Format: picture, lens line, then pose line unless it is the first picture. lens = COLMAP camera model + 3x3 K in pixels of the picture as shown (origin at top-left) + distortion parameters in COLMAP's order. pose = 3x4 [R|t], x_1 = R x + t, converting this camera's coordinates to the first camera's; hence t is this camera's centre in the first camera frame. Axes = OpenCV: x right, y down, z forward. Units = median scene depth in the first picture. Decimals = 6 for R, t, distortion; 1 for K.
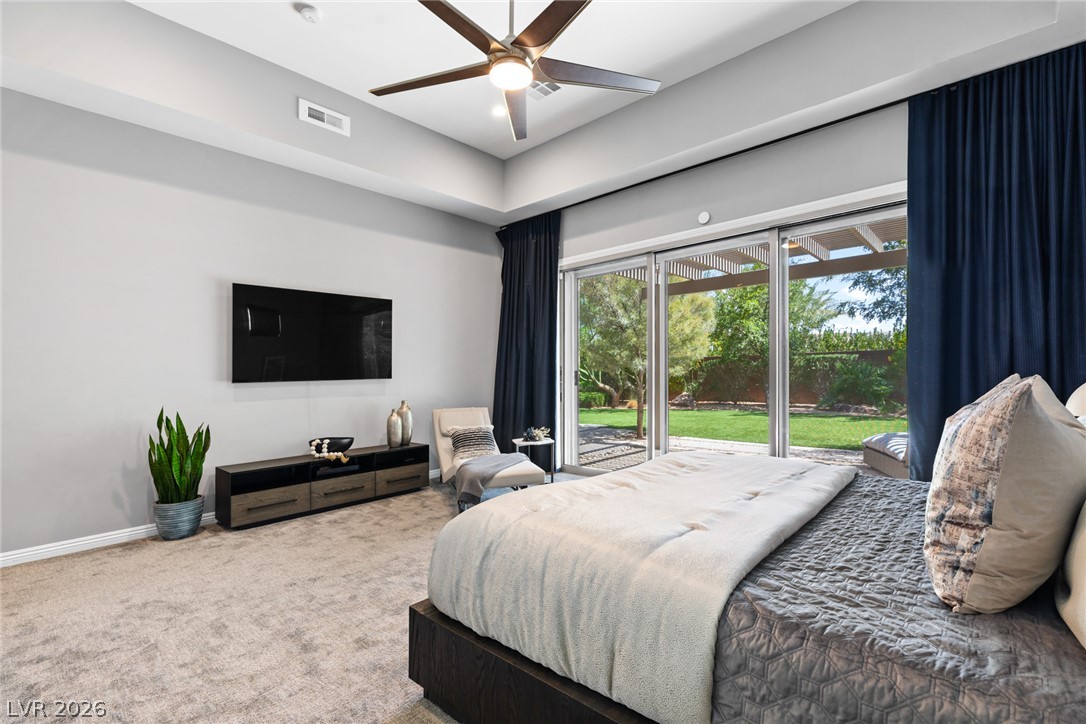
lens RADIAL K [[493.0, 0, 543.0], [0, 493.0, 362.0], [0, 0, 1]] dist [0.000491, 0.000159]
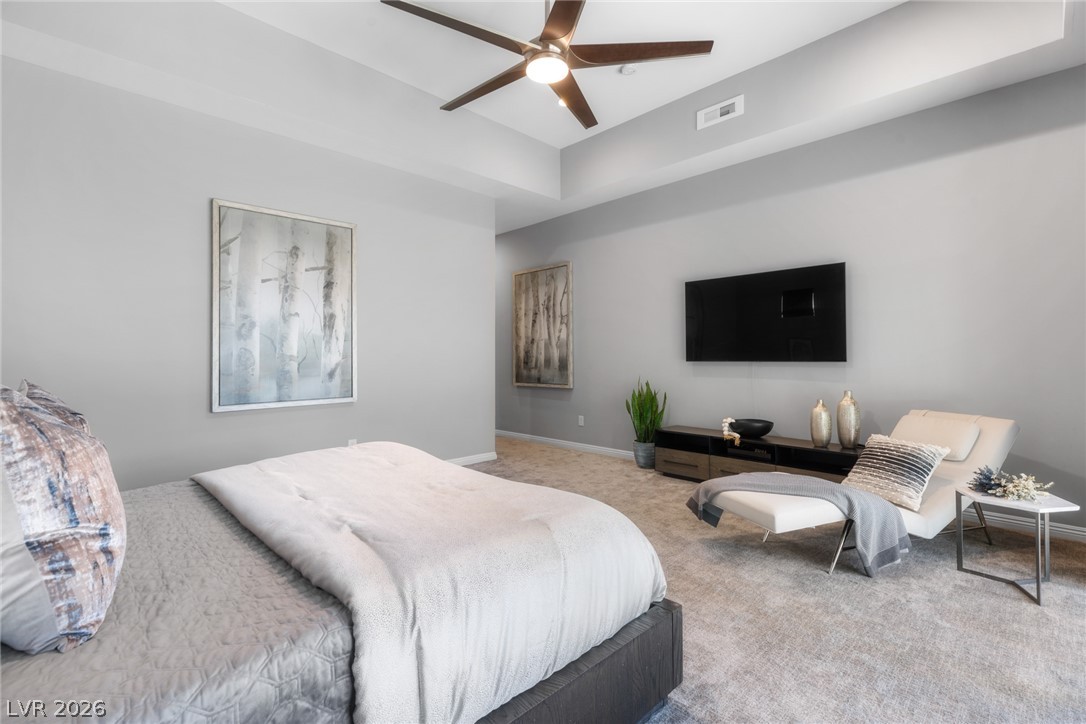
lens RADIAL K [[480.9, 0, 543.0], [0, 480.9, 362.0], [0, 0, 1]] dist [0.000009, 0.000191]
pose [[-0.061425, 0.022364, -0.997861, 0.587201], [0.019499, 0.999585, 0.021202, 0.009514], [0.997921, -0.018155, -0.061836, 0.681367]]
